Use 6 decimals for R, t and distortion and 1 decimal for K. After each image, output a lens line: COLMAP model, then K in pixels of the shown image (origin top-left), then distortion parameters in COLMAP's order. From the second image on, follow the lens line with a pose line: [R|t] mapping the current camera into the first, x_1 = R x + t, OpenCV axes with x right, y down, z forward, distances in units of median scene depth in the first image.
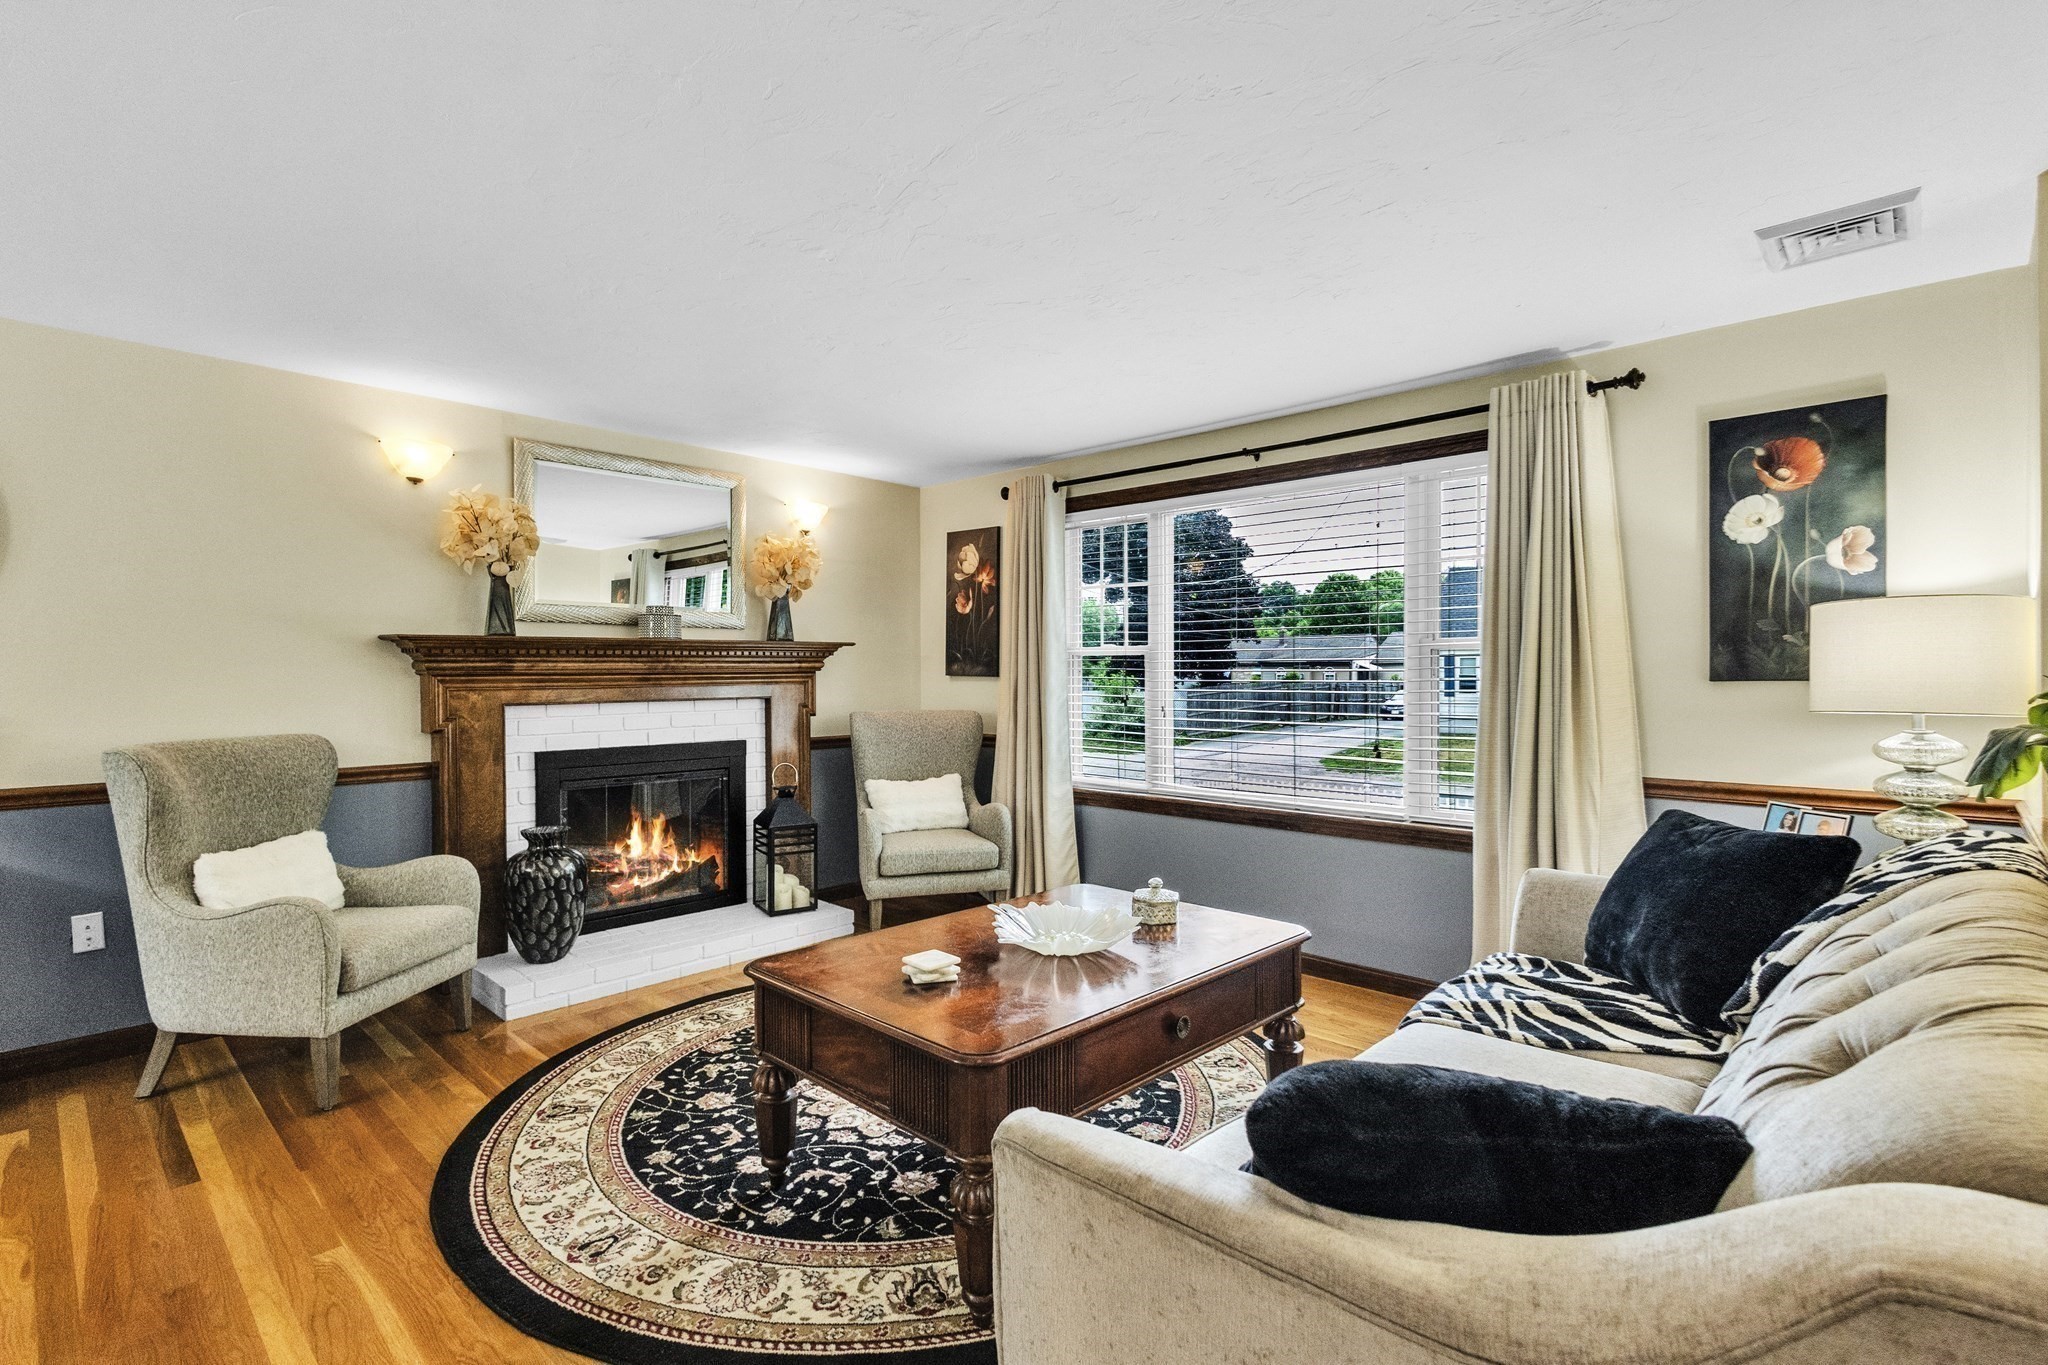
lens RADIAL K [[946.4, 0, 1017.7], [0, 946.4, 677.3], [0, 0, 1]] dist [0.013280, -0.004888]
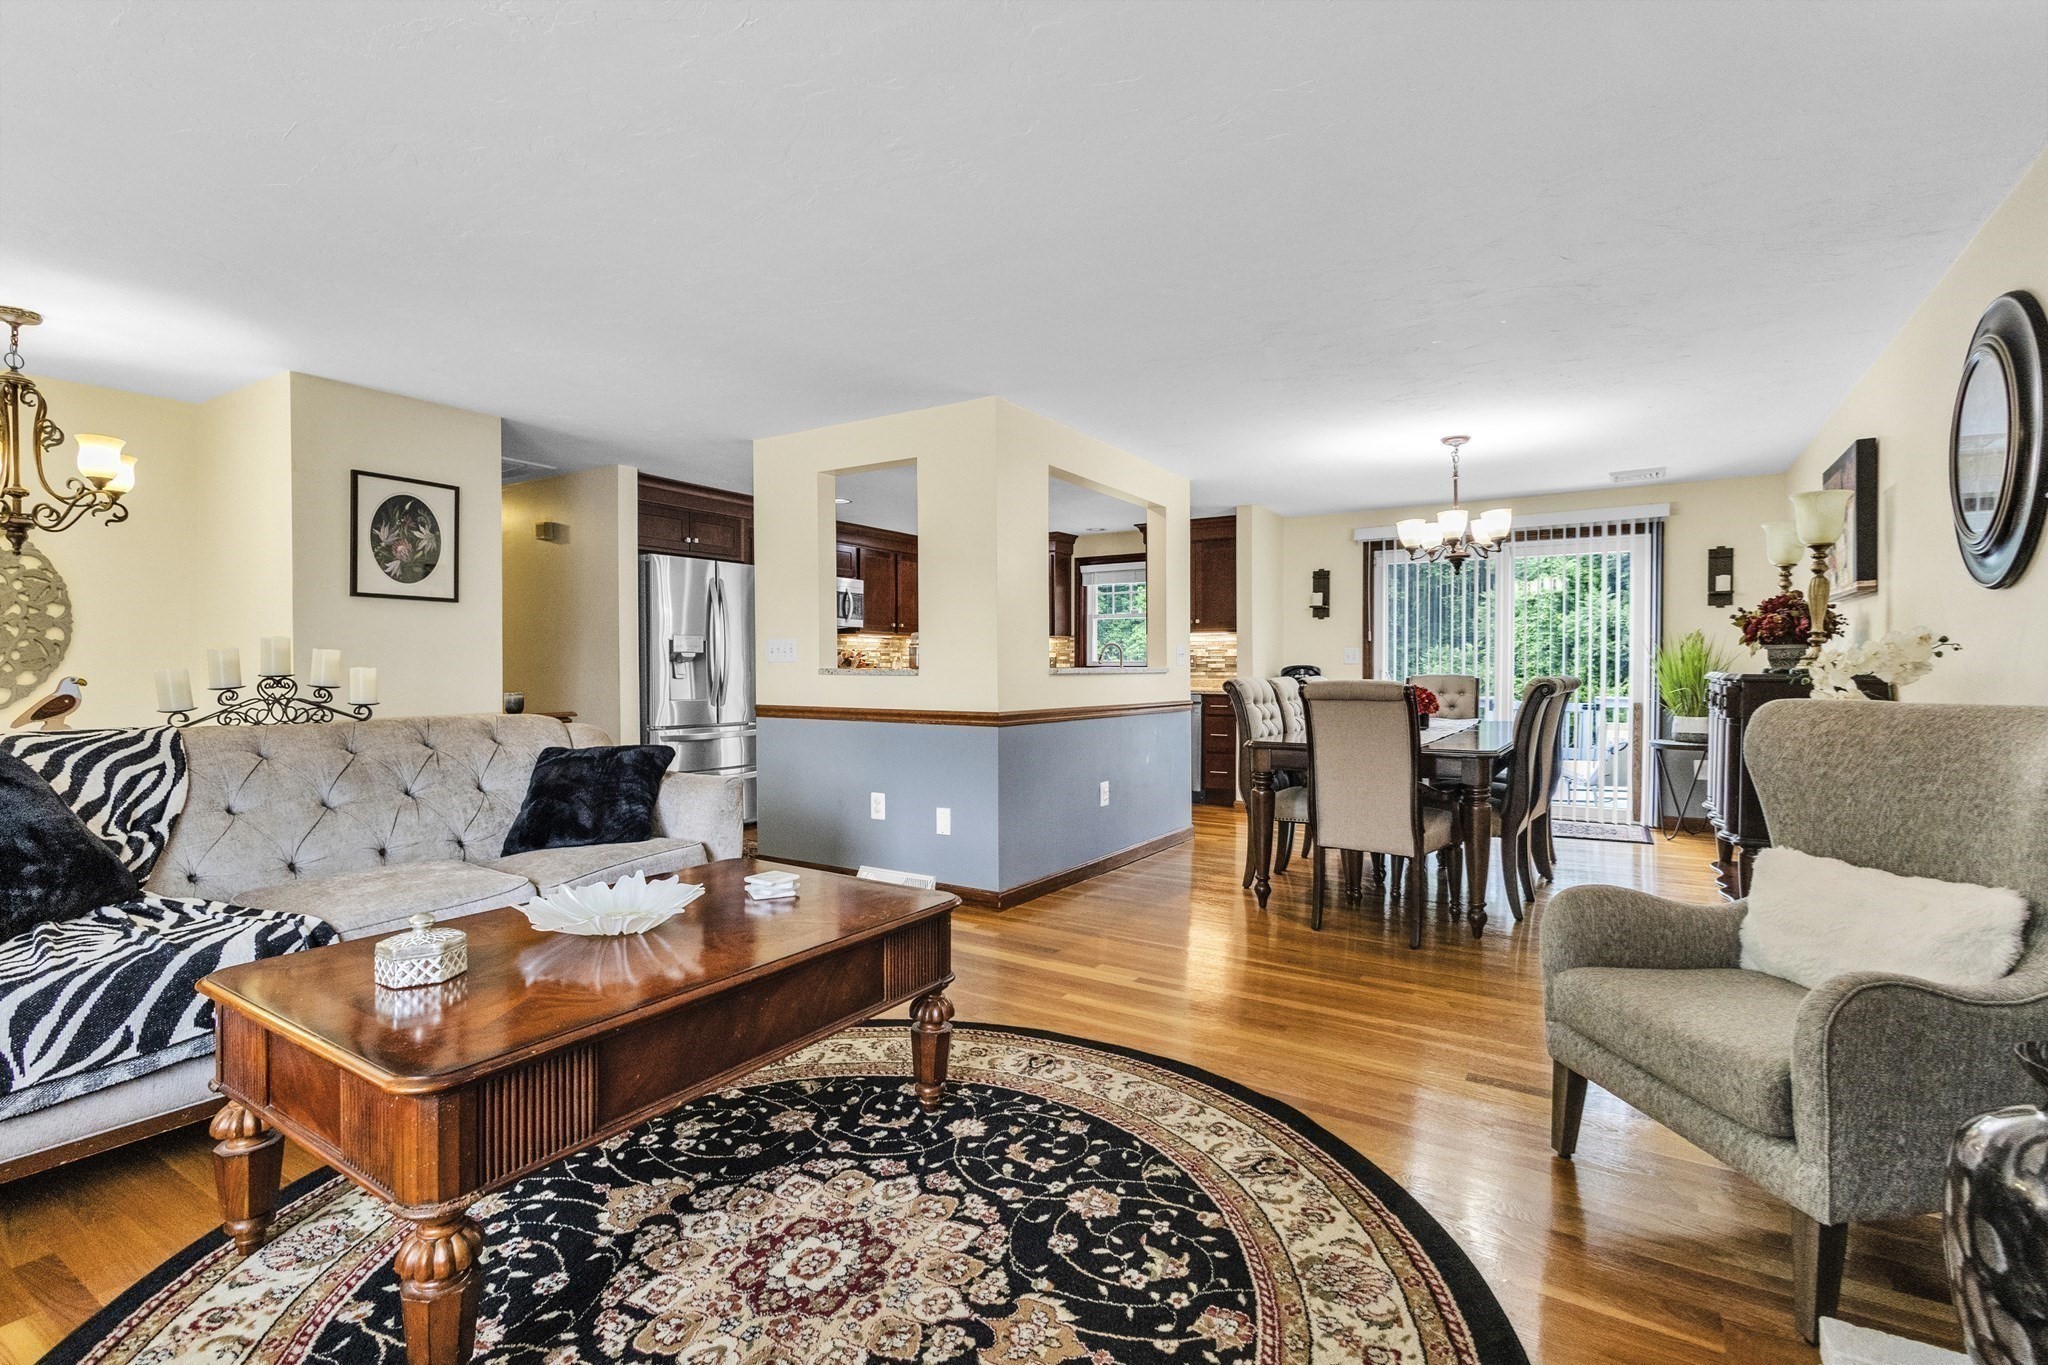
lens RADIAL K [[946.4, 0, 1022.6], [0, 946.4, 678.8], [0, 0, 1]] dist [0.013280, -0.004888]
pose [[-0.981237, 0.006233, -0.192703, -0.142662], [0.002607, 0.999815, 0.019064, 0.043580], [0.192786, 0.018204, -0.981072, 1.839293]]
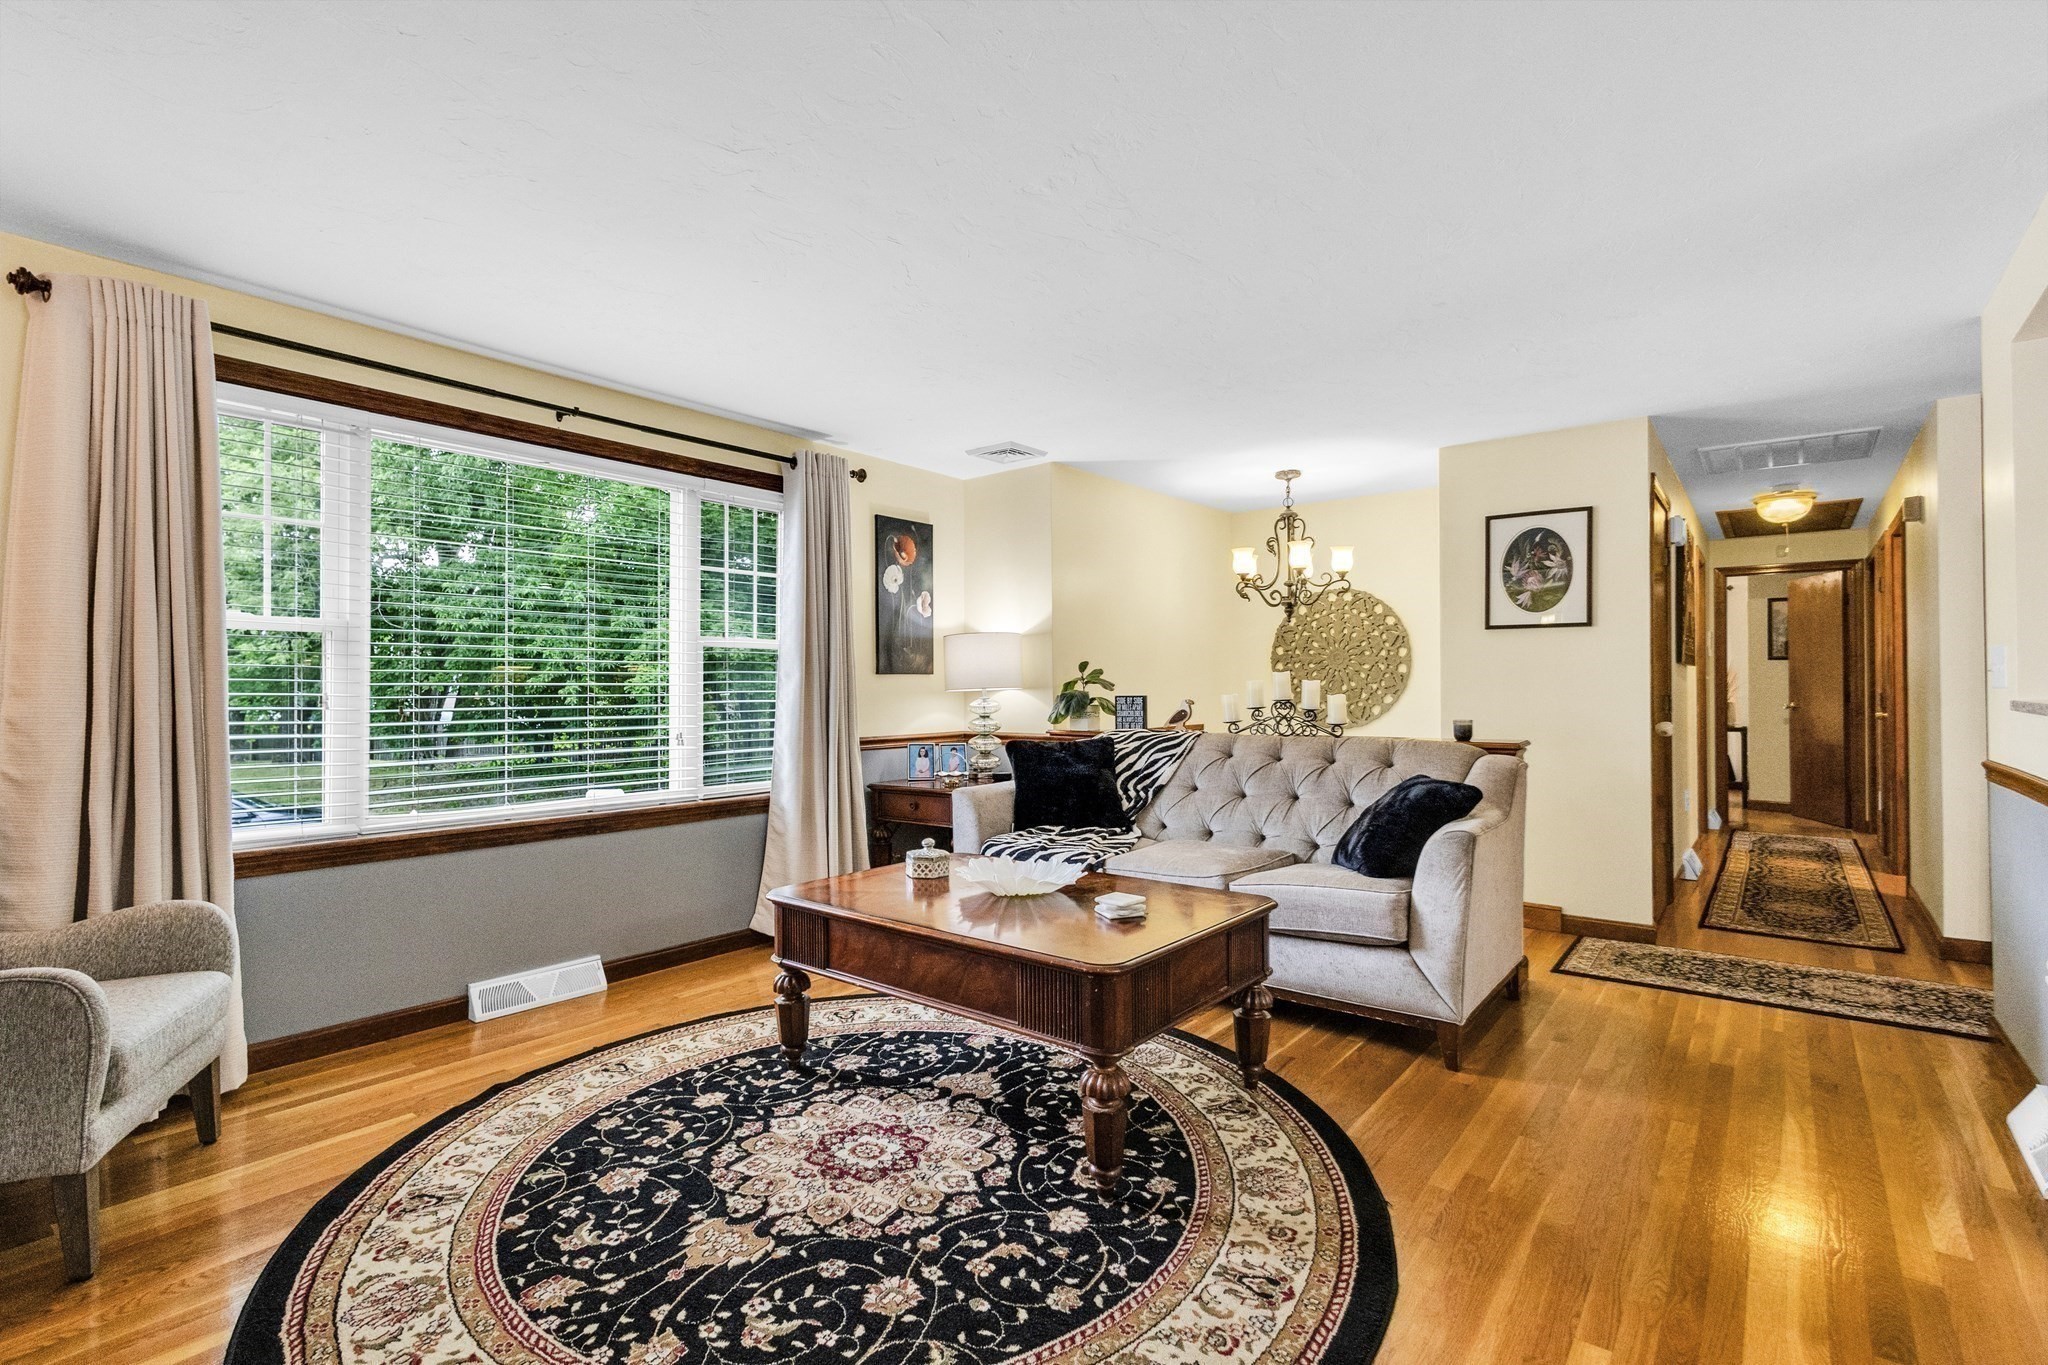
lens RADIAL K [[946.4, 0, 1025.4], [0, 946.4, 681.0], [0, 0, 1]] dist [0.013280, -0.004888]
pose [[-0.087333, 0.009937, 0.996130, -1.065395], [0.008397, 0.999922, -0.009239, 0.038183], [-0.996144, 0.007558, -0.087410, 1.054419]]
